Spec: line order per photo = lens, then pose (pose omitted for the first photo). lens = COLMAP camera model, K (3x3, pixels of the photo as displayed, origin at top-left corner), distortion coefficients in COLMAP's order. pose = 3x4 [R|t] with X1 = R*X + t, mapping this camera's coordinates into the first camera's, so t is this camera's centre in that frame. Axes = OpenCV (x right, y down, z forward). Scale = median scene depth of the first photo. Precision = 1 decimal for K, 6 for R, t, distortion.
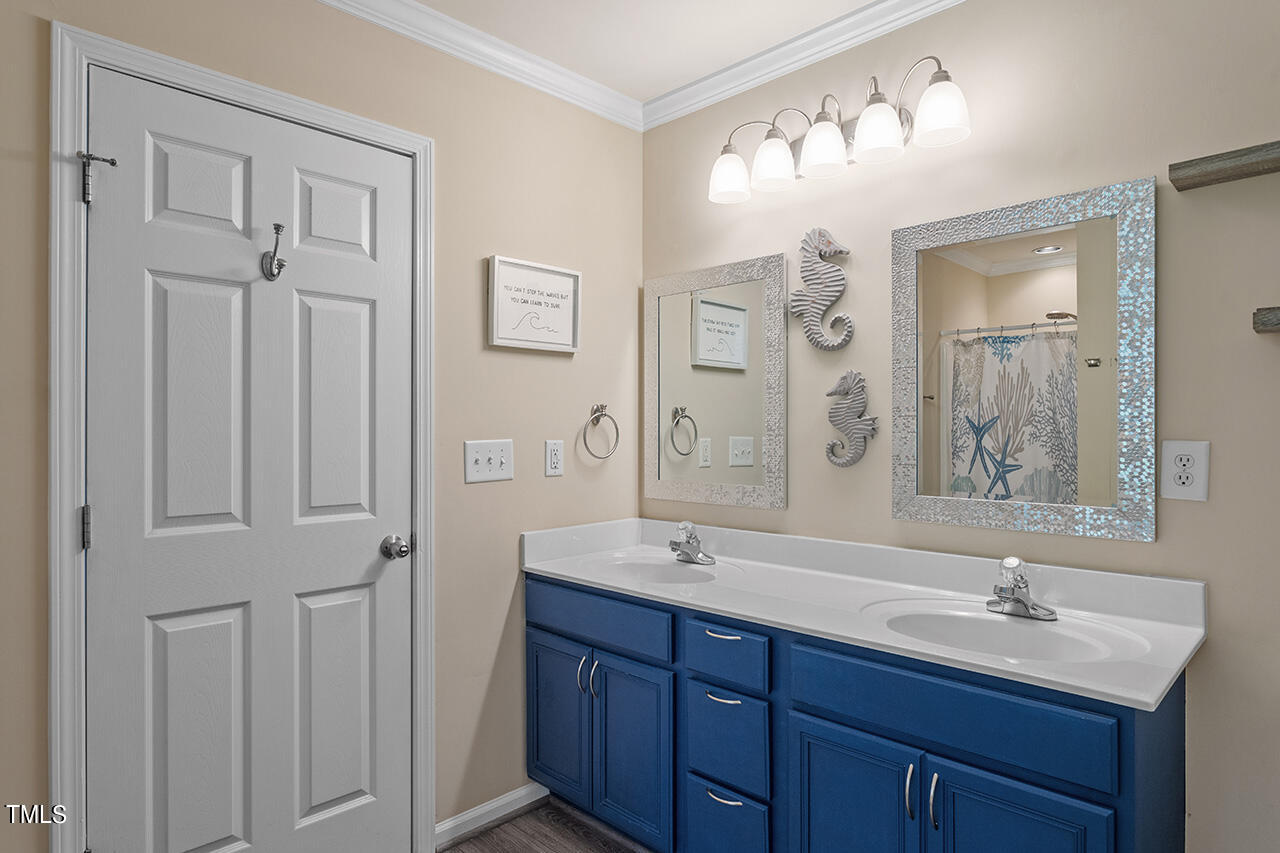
lens RADIAL K [[721.3, 0, 632.9], [0, 721.3, 433.1], [0, 0, 1]] dist [-0.015536, 0.008265]
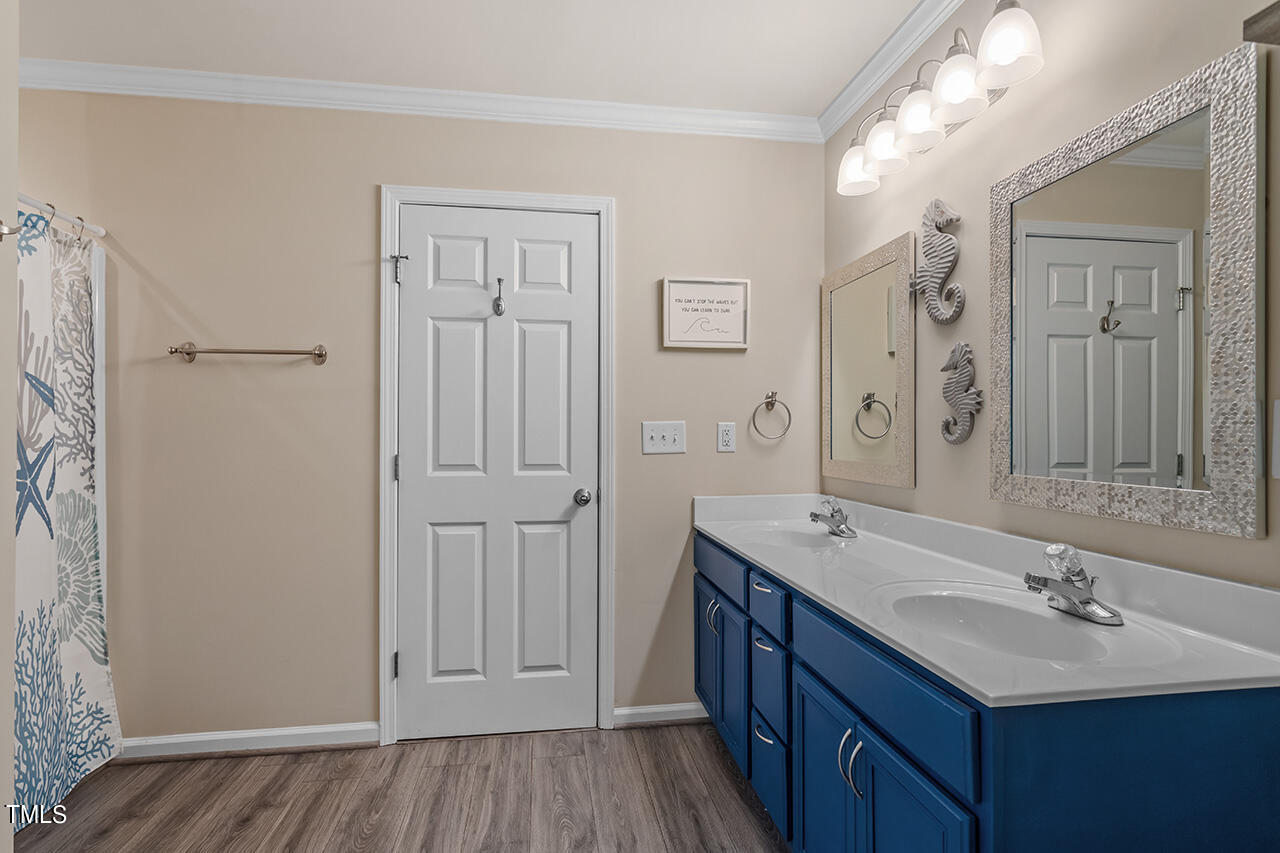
lens RADIAL K [[622.5, 0, 628.5], [0, 622.5, 432.6], [0, 0, 1]] dist [0.001073, 0.002213]
pose [[0.804603, 0.000964, -0.593813, 0.492216], [-0.003460, 0.999989, -0.003066, 0.039987], [0.593804, 0.004521, 0.804597, 0.088939]]
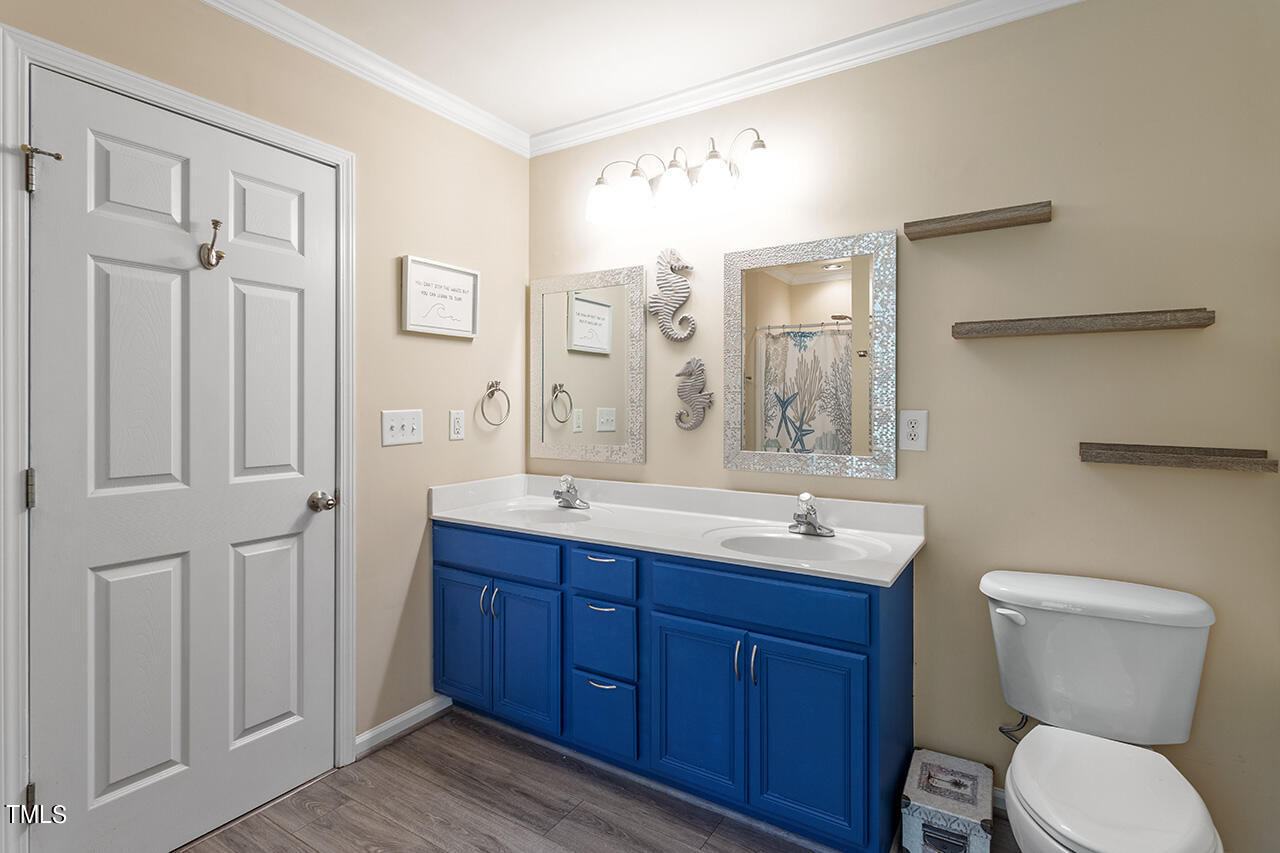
lens RADIAL K [[622.5, 0, 636.3], [0, 622.5, 407.5], [0, 0, 1]] dist [0.001073, 0.002213]
pose [[0.976758, 0.001399, 0.214342, -0.051147], [-0.002016, 0.999994, 0.002656, 0.002484], [-0.214337, -0.003026, 0.976755, -0.106245]]
